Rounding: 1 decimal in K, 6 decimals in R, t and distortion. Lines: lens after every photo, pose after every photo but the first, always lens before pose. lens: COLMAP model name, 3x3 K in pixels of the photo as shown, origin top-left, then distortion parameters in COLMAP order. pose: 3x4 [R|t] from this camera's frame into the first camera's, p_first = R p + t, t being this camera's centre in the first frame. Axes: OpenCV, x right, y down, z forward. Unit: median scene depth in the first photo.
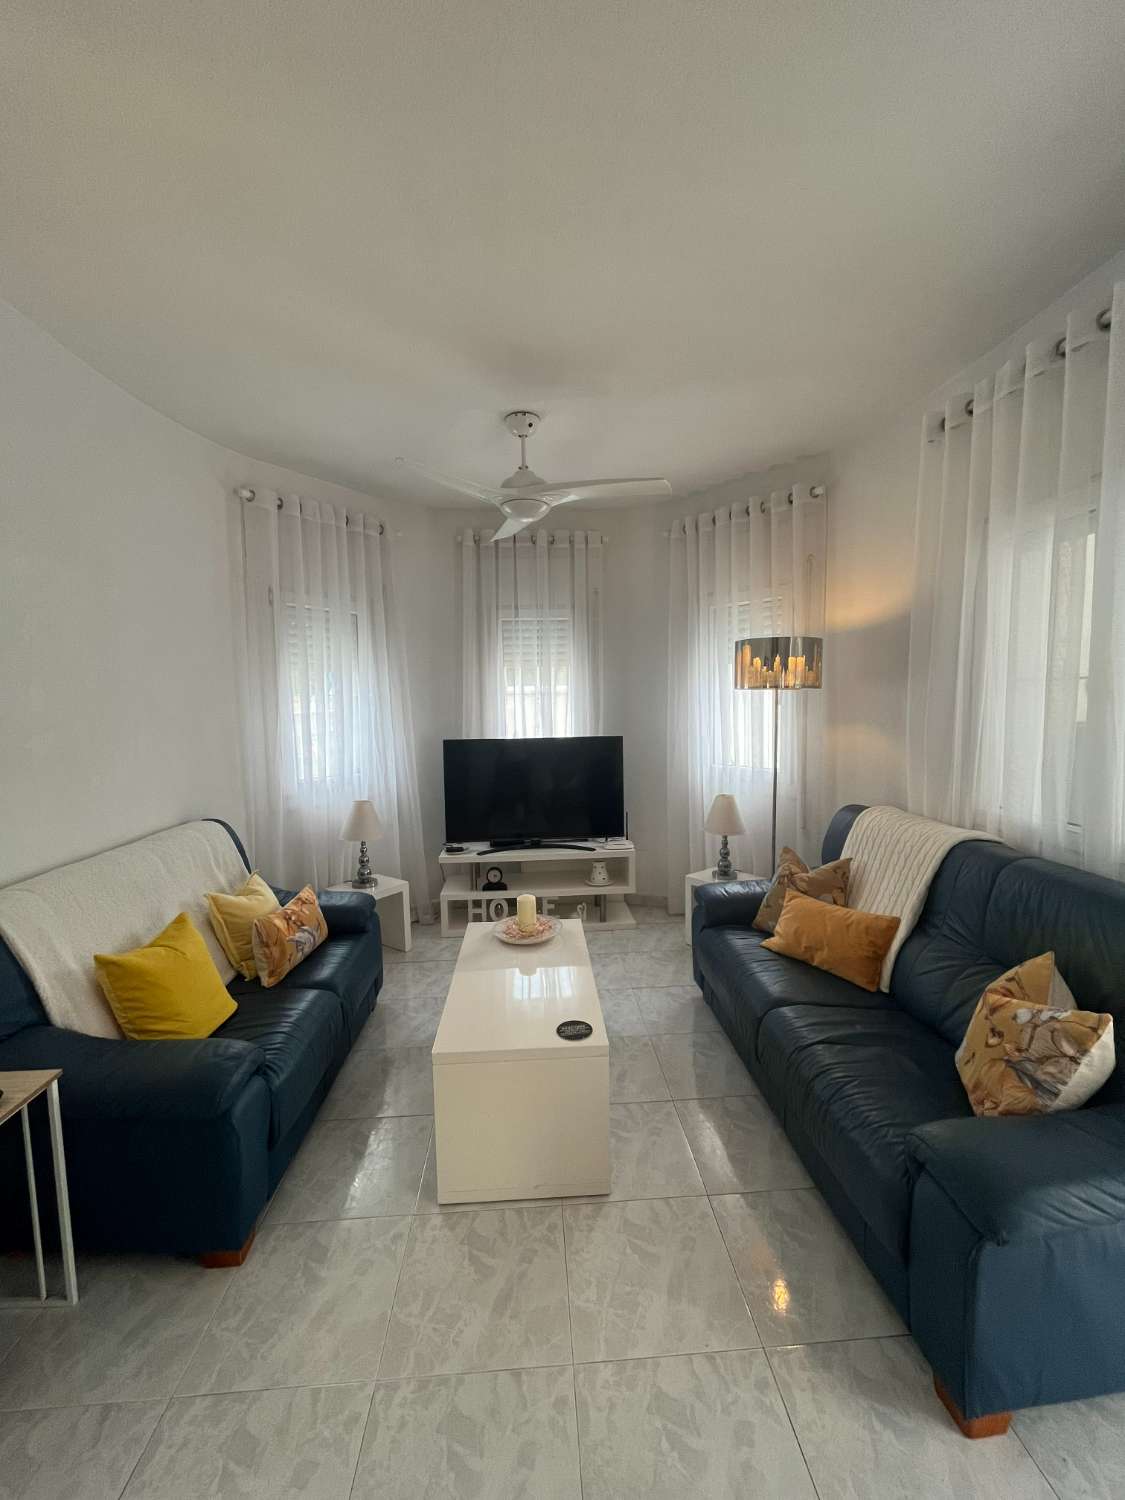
lens RADIAL K [[608.2, 0, 563.3], [0, 608.2, 747.2], [0, 0, 1]] dist [-0.002856, 0.000484]
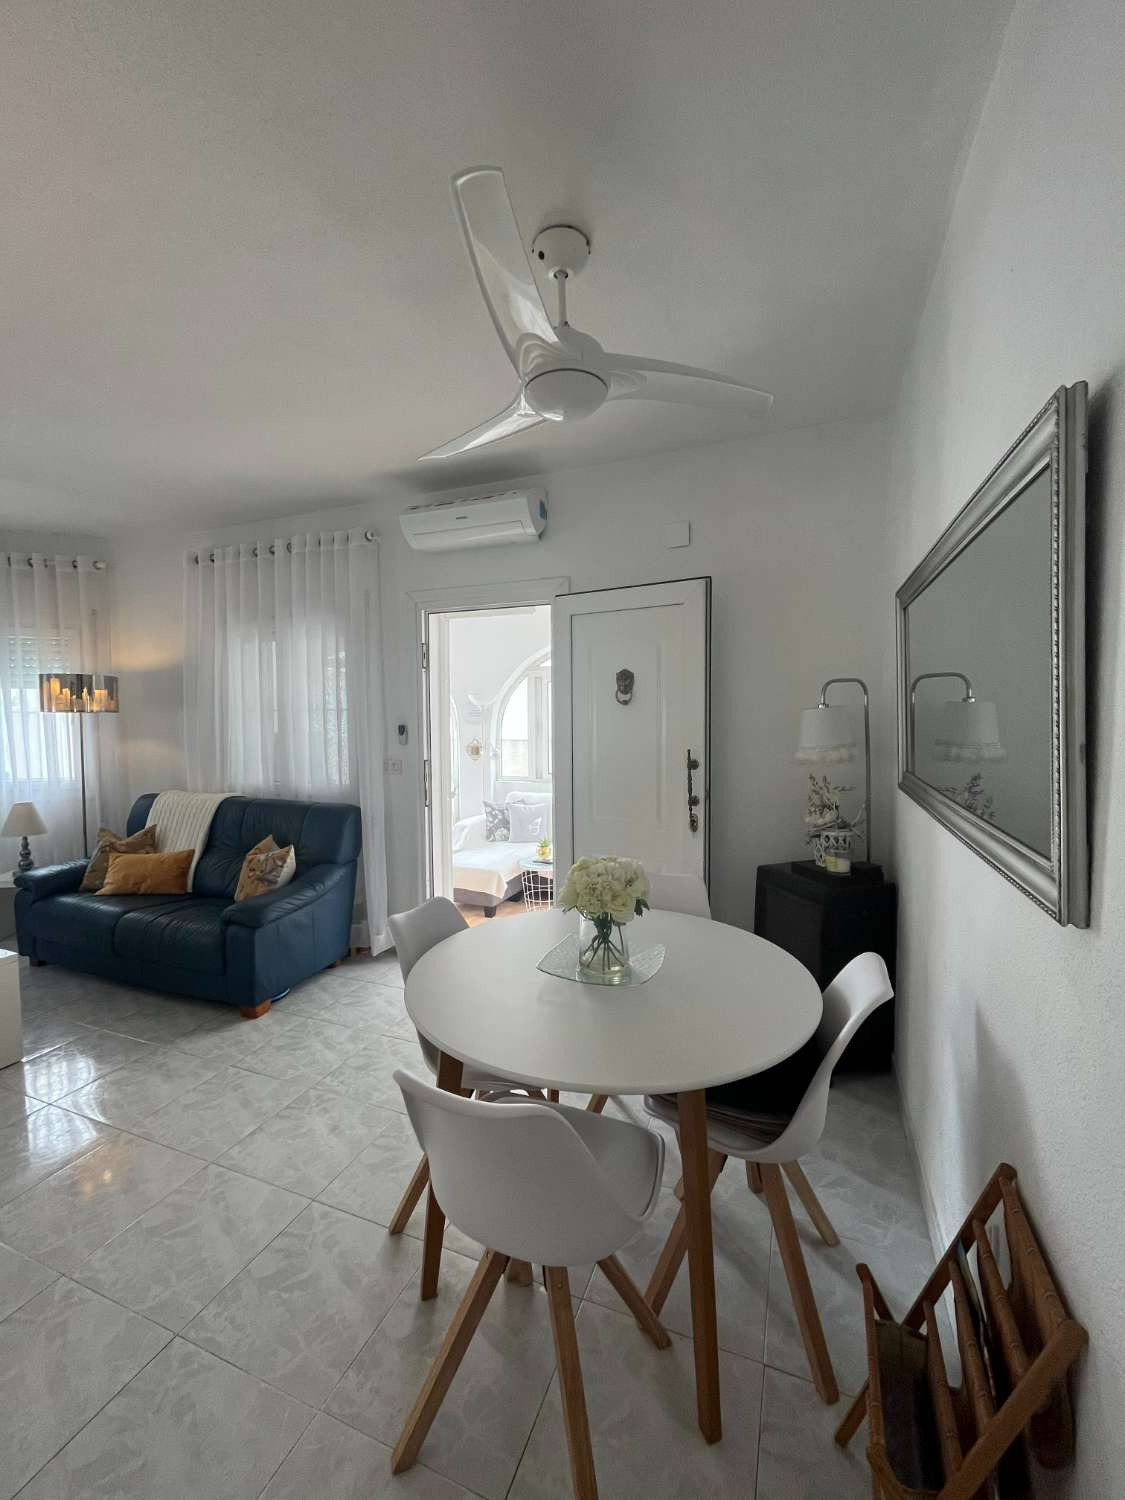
lens RADIAL K [[608.2, 0, 563.3], [0, 608.2, 747.2], [0, 0, 1]] dist [-0.002856, 0.000484]
pose [[0.421934, -0.030245, 0.906122, -0.450040], [0.068960, 0.997619, 0.001187, 0.055429], [-0.904000, 0.061985, 0.423015, -0.555481]]
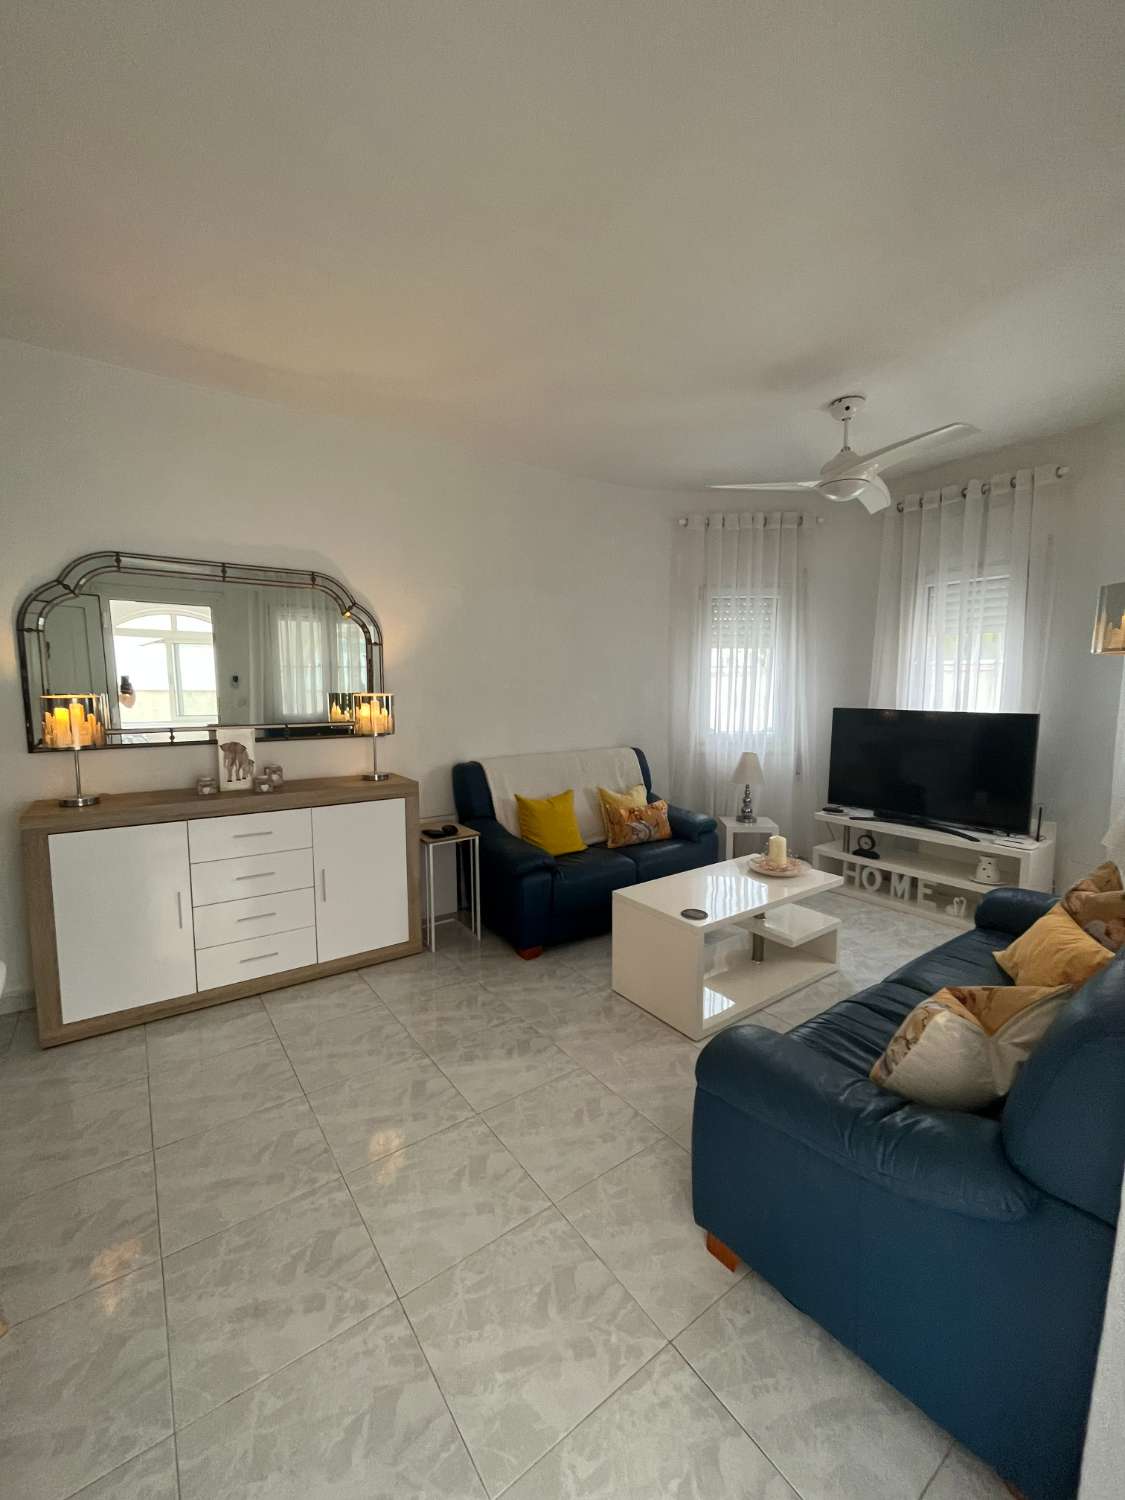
lens RADIAL K [[608.2, 0, 563.3], [0, 608.2, 747.2], [0, 0, 1]] dist [-0.002856, 0.000484]
pose [[0.540815, 0.104309, -0.834649, 0.648113], [-0.072135, 0.994377, 0.077531, 0.012641], [0.838043, 0.018277, 0.545298, 0.017697]]
